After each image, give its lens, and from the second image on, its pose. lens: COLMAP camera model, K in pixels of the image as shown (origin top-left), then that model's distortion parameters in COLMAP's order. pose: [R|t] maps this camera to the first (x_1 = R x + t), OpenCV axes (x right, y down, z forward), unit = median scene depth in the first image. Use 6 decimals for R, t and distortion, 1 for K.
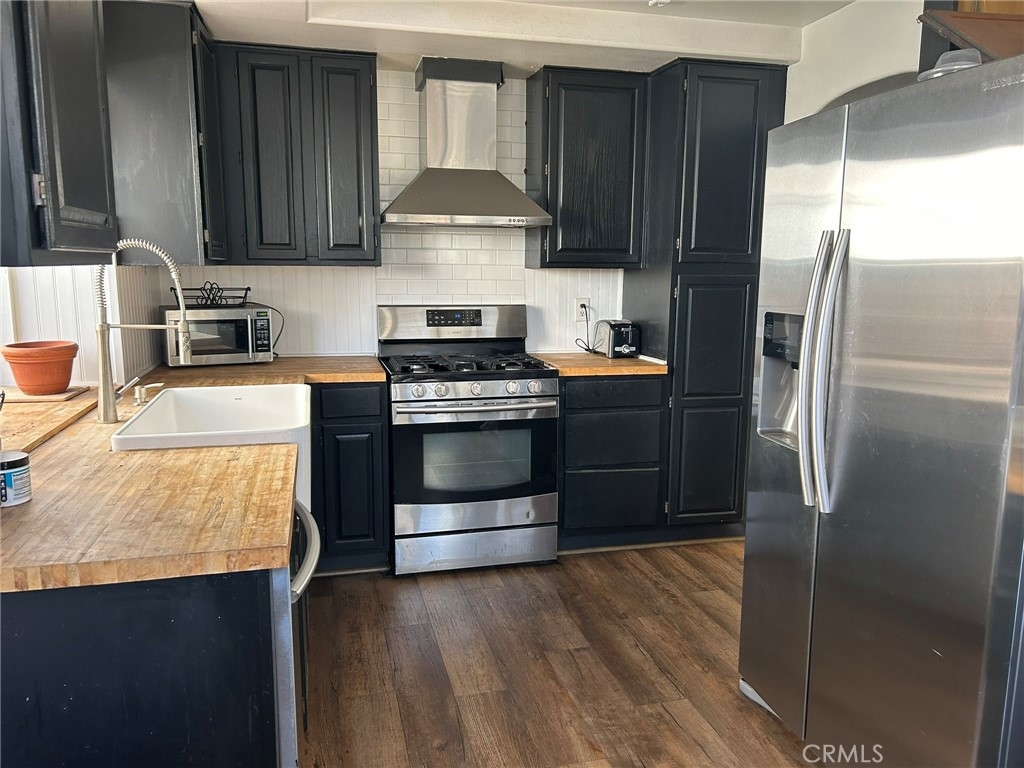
lens RADIAL K [[776.6, 0, 515.5], [0, 776.6, 391.1], [0, 0, 1]] dist [0.060012, -0.068508]
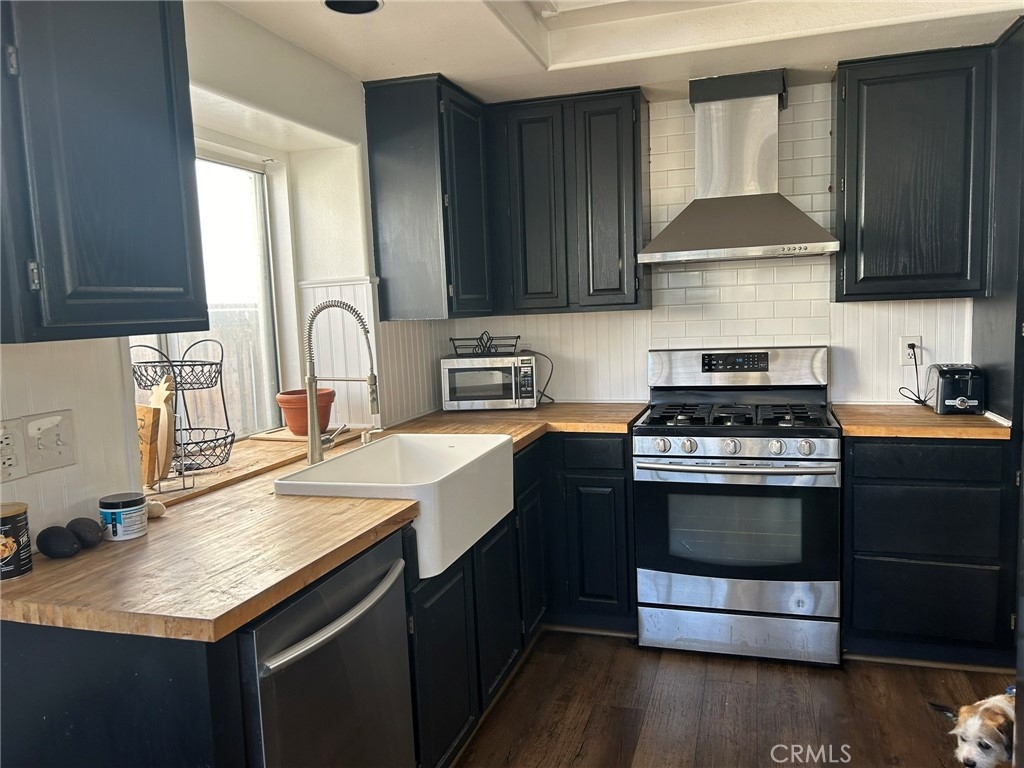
lens RADIAL K [[776.6, 0, 514.2], [0, 776.6, 392.8], [0, 0, 1]] dist [0.060012, -0.068508]
pose [[0.850875, 0.018057, -0.525057, 0.191102], [-0.040289, 0.998709, -0.030945, -0.024864], [0.523821, 0.047484, 0.850504, 0.127213]]
